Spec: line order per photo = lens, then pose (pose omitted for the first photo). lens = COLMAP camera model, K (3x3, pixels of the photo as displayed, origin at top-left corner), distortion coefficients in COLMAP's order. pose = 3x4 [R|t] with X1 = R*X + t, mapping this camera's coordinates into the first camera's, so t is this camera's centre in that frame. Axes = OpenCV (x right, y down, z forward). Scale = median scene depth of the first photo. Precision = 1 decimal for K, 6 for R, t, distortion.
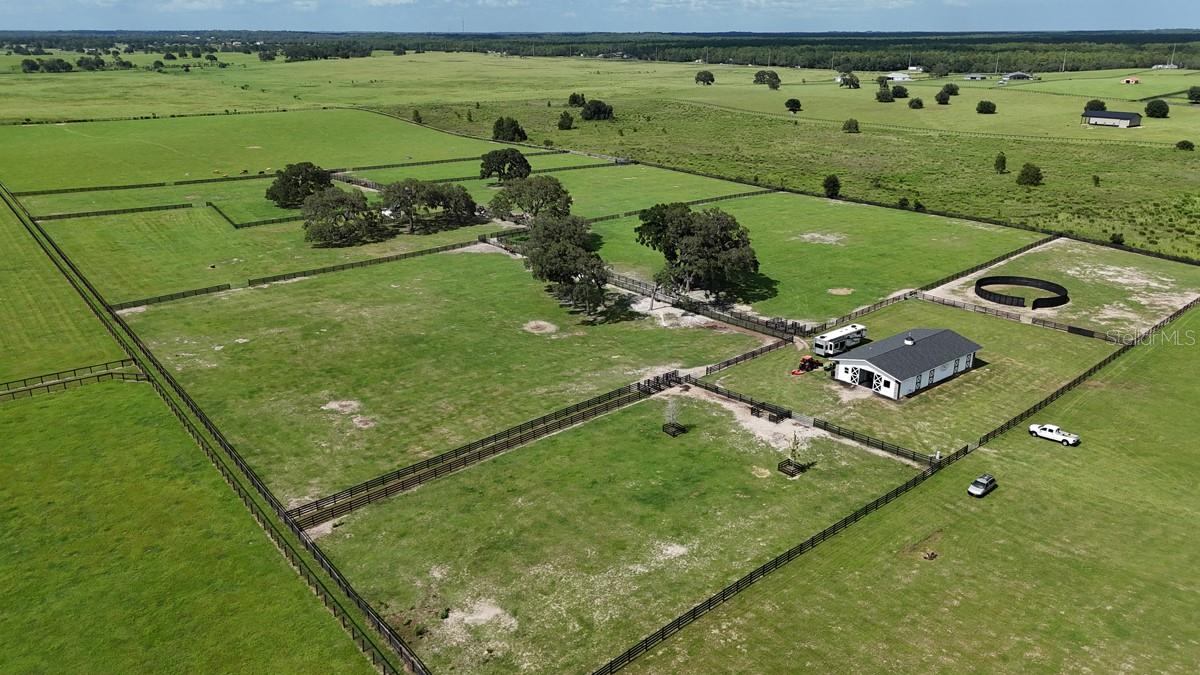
lens RADIAL K [[884.5, 0, 600.0], [0, 884.5, 337.5], [0, 0, 1]] dist [0.076300, -0.073727]
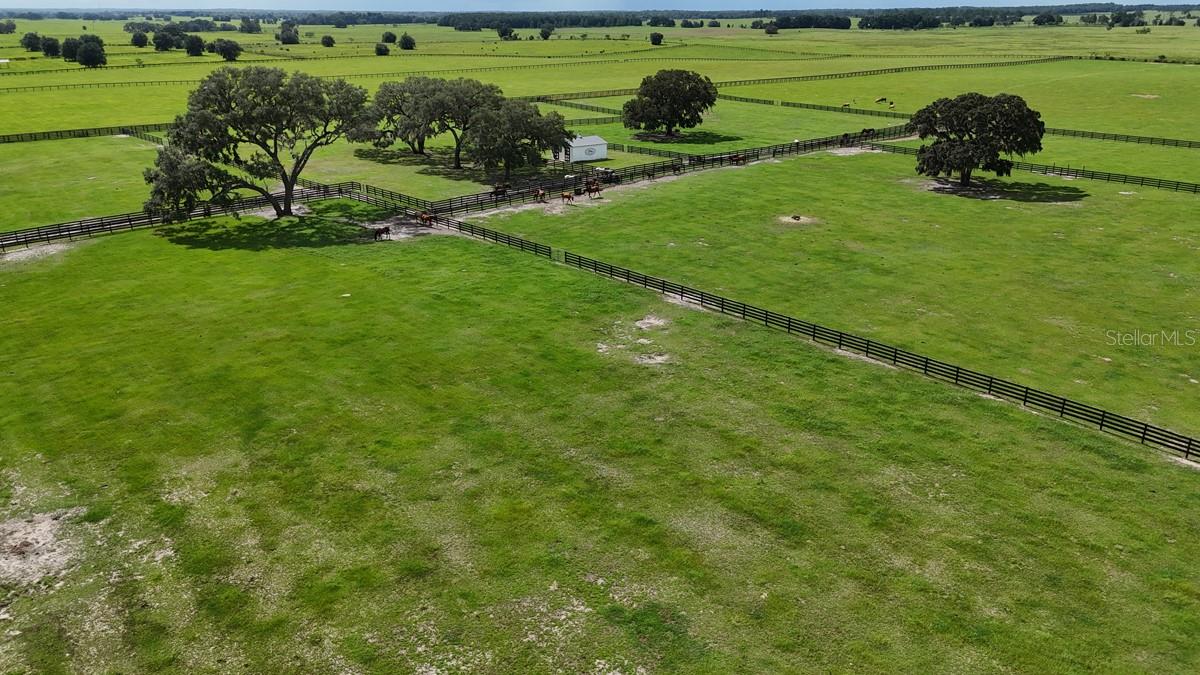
lens RADIAL K [[884.5, 0, 600.0], [0, 884.5, 337.5], [0, 0, 1]] dist [0.076300, -0.073727]
pose [[0.013987, 0.344952, -0.938516, 0.535345], [-0.325396, 0.889087, 0.321935, -0.337298], [0.945474, 0.300886, 0.124681, 1.472687]]
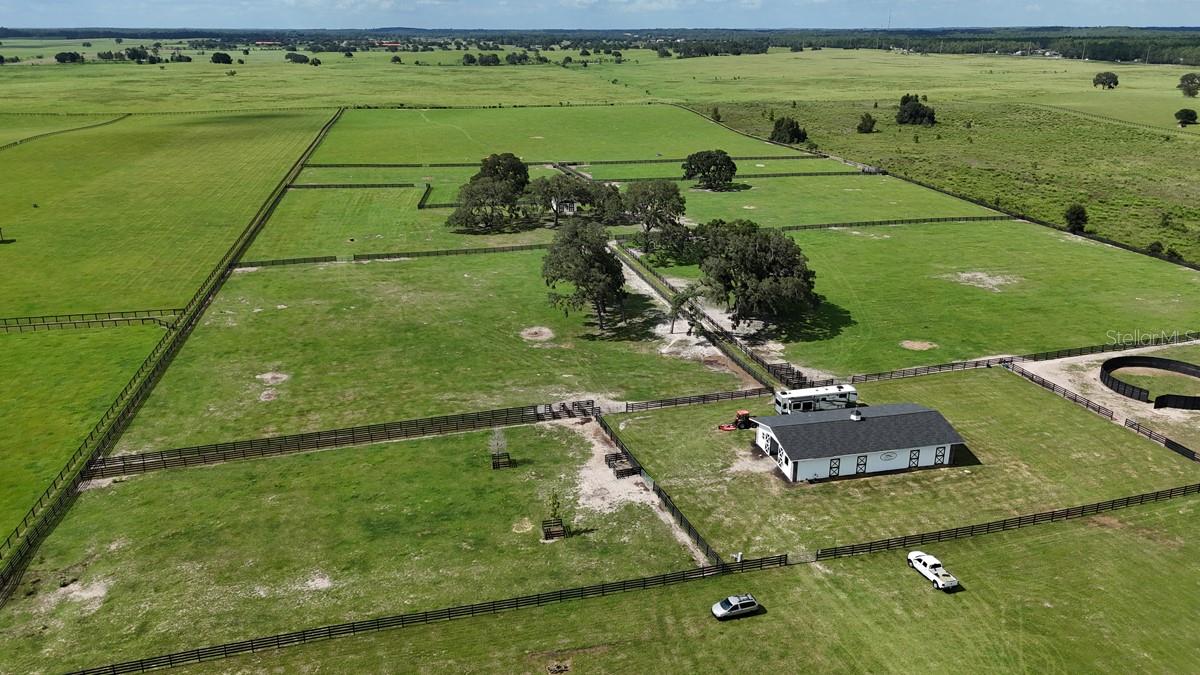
lens RADIAL K [[884.5, 0, 600.0], [0, 884.5, 337.5], [0, 0, 1]] dist [0.076300, -0.073727]
pose [[0.897834, 0.145970, -0.415436, 0.383589], [-0.144650, 0.988869, 0.034839, -0.049703], [0.415897, 0.028813, 0.908955, 0.143818]]
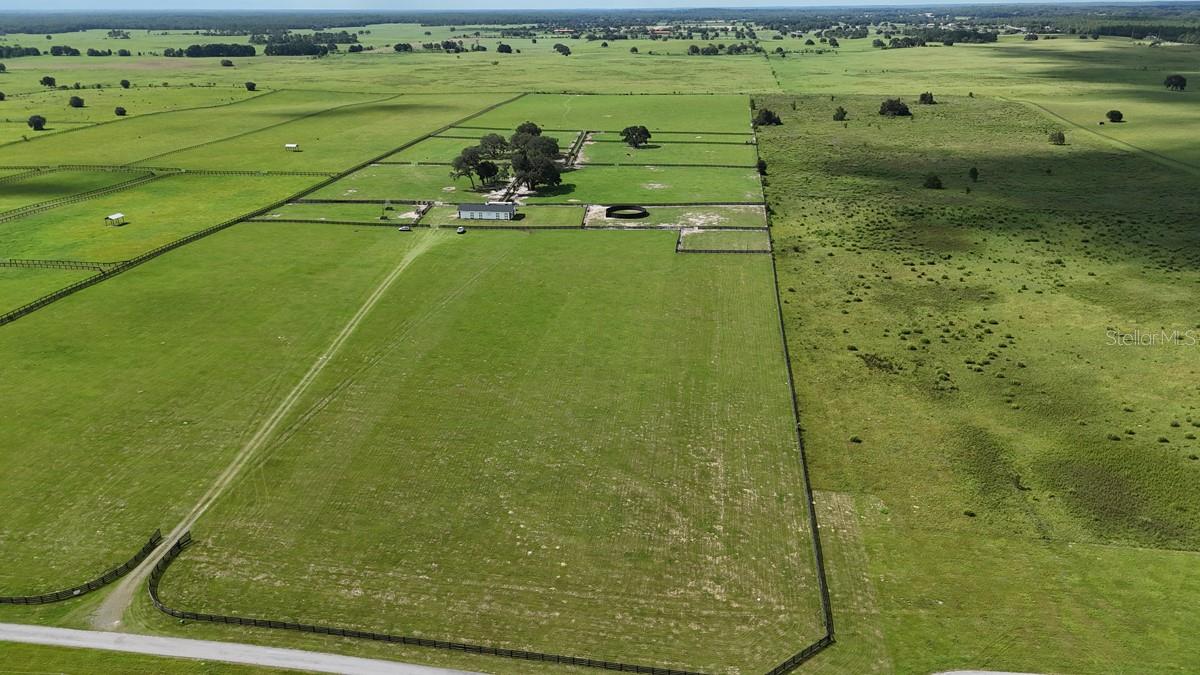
lens RADIAL K [[884.5, 0, 600.0], [0, 884.5, 337.5], [0, 0, 1]] dist [0.076300, -0.073727]
pose [[0.698210, 0.247965, -0.671578, 2.012485], [-0.228789, 0.966190, 0.118881, -0.000469], [0.678350, 0.070646, 0.731335, -0.542603]]
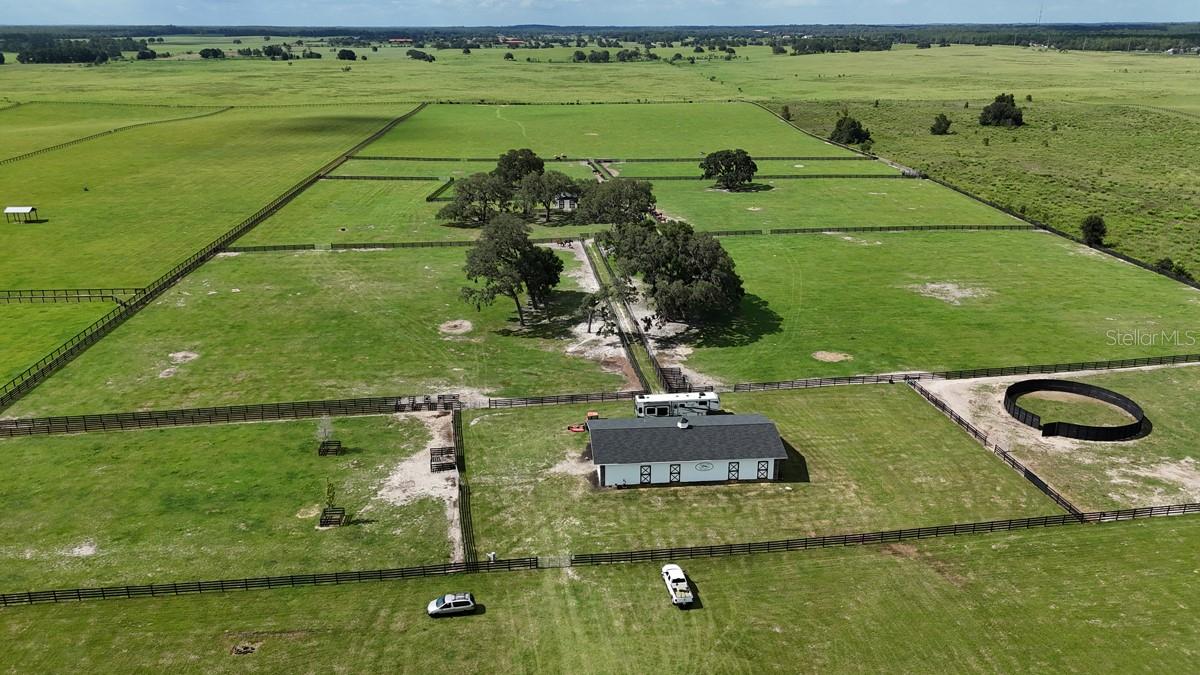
lens RADIAL K [[884.5, 0, 600.0], [0, 884.5, 337.5], [0, 0, 1]] dist [0.076300, -0.073727]
pose [[0.825241, 0.187889, -0.532611, 0.570017], [-0.184286, 0.981007, 0.060531, -0.086115], [0.533869, 0.048201, 0.844193, 0.247635]]
